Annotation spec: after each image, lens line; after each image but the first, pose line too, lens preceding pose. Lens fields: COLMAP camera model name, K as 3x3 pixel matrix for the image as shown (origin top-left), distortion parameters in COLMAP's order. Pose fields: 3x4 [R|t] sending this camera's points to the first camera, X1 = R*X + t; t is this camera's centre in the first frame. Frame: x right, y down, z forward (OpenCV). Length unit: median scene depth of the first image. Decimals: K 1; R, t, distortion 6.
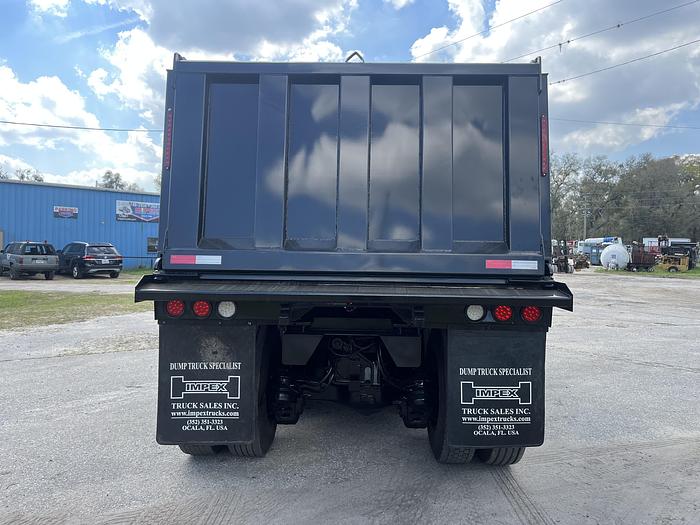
lens RADIAL K [[532.9, 0, 354.1], [0, 532.9, 262.6], [0, 0, 1]] dist [0.056003, -0.074722]
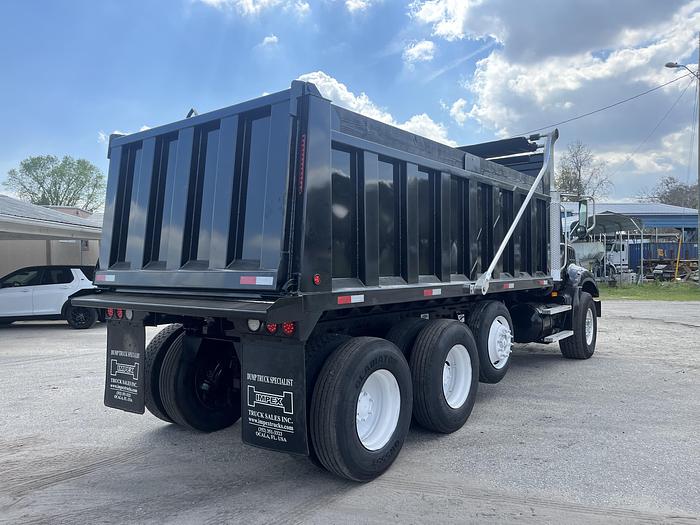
lens RADIAL K [[532.9, 0, 354.8], [0, 532.9, 265.7], [0, 0, 1]] dist [0.056003, -0.074722]
pose [[0.800779, -0.020886, -0.598596, 1.043914], [0.010995, 0.999736, -0.020173, -0.002427], [0.598859, 0.009573, 0.800797, 0.234211]]
